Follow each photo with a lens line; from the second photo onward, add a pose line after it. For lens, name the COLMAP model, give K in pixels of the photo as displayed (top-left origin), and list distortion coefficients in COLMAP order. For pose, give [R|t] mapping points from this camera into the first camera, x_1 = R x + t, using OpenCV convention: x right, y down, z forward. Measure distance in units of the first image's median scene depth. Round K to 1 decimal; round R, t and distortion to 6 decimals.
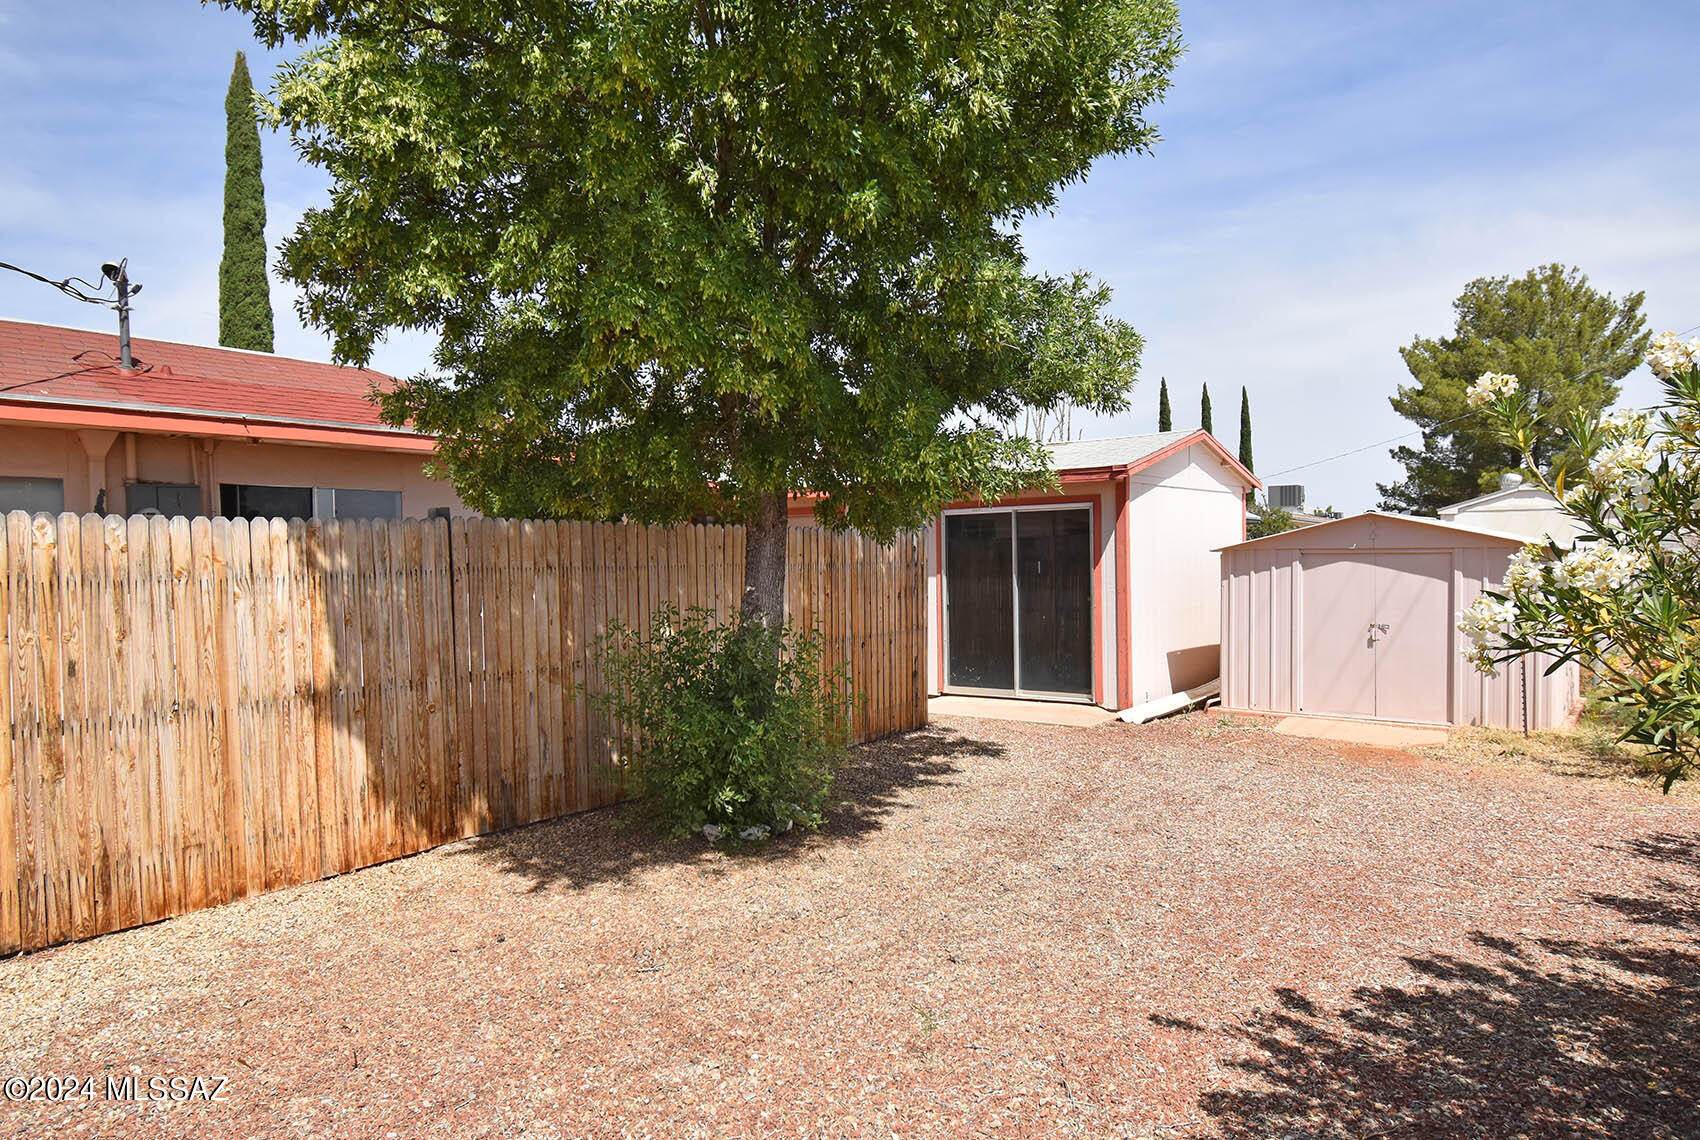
lens RADIAL K [[1028.2, 0, 846.2], [0, 1028.2, 576.4], [0, 0, 1]] dist [-0.002816, -0.004756]
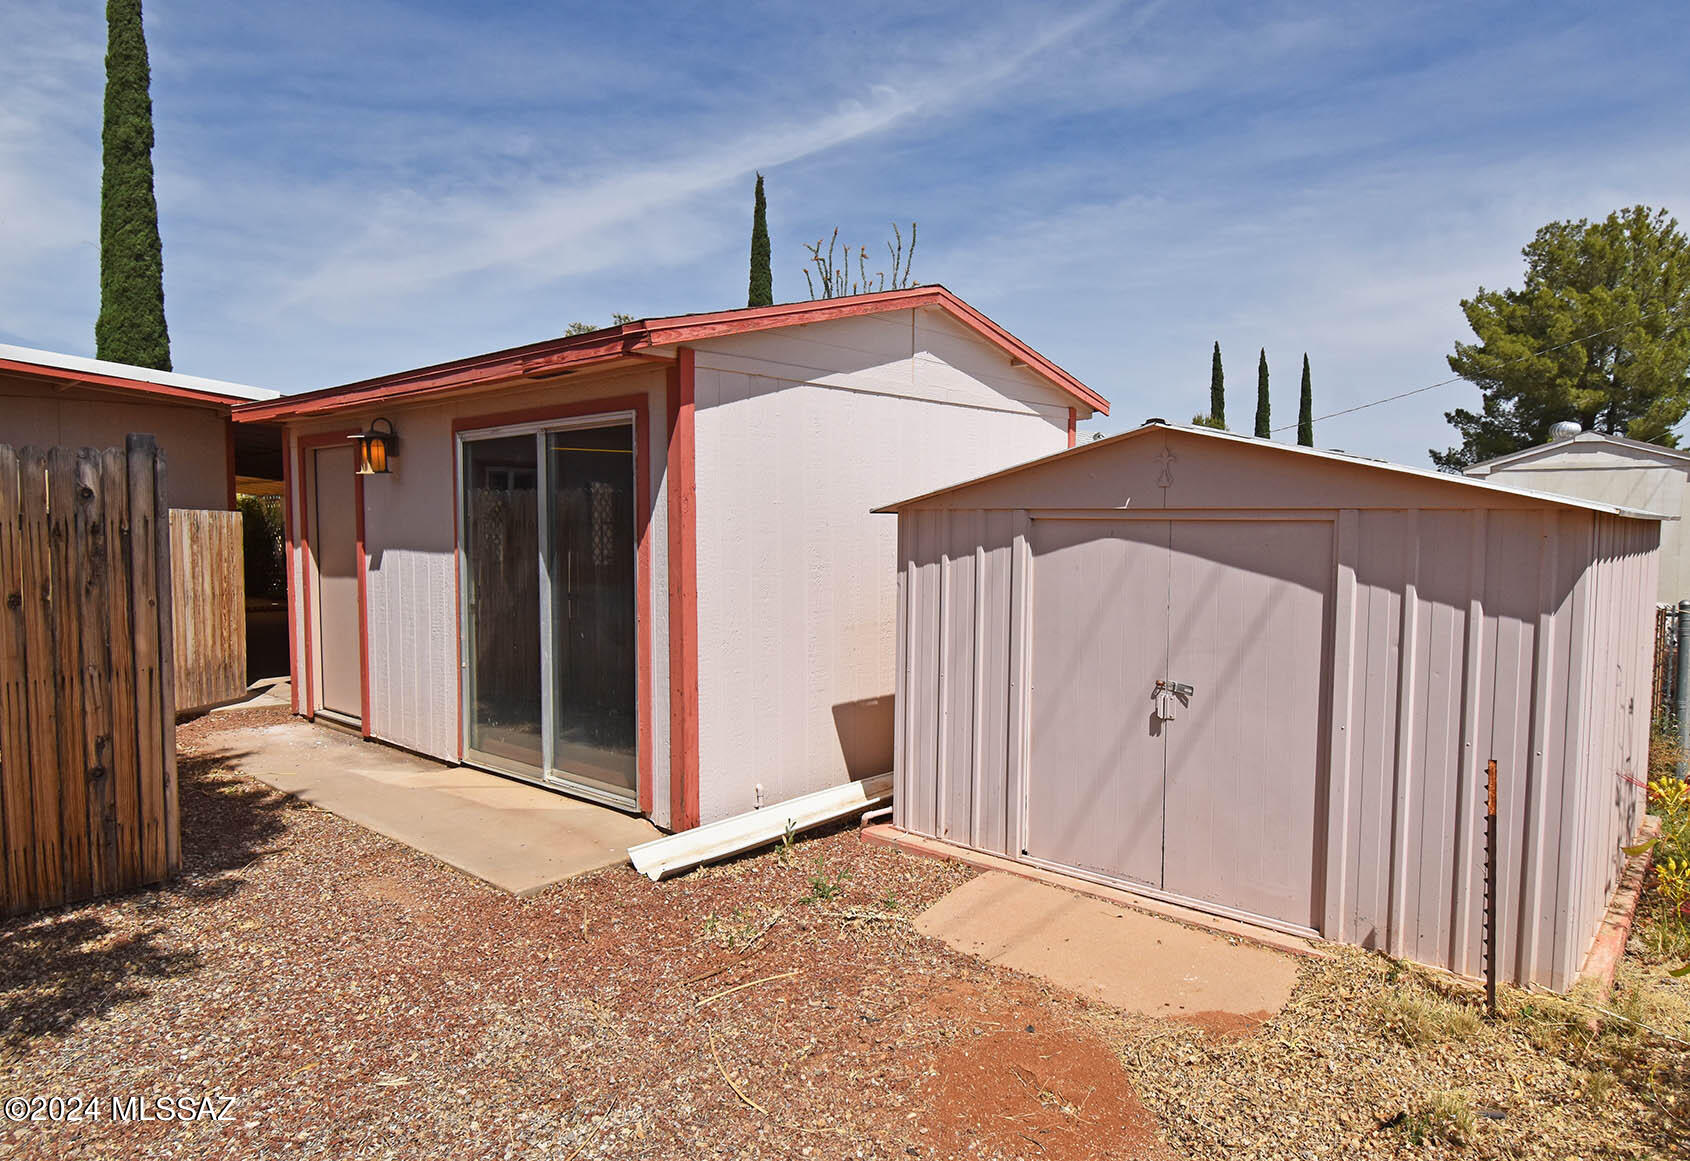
lens RADIAL K [[1010.9, 0, 844.9], [0, 1010.9, 577.7], [0, 0, 1]] dist [-0.006373, -0.009195]
pose [[0.998181, 0.017546, -0.057686, 0.369166], [-0.015489, 0.999235, 0.035920, -0.010399], [0.058272, -0.034961, 0.997688, 0.518853]]
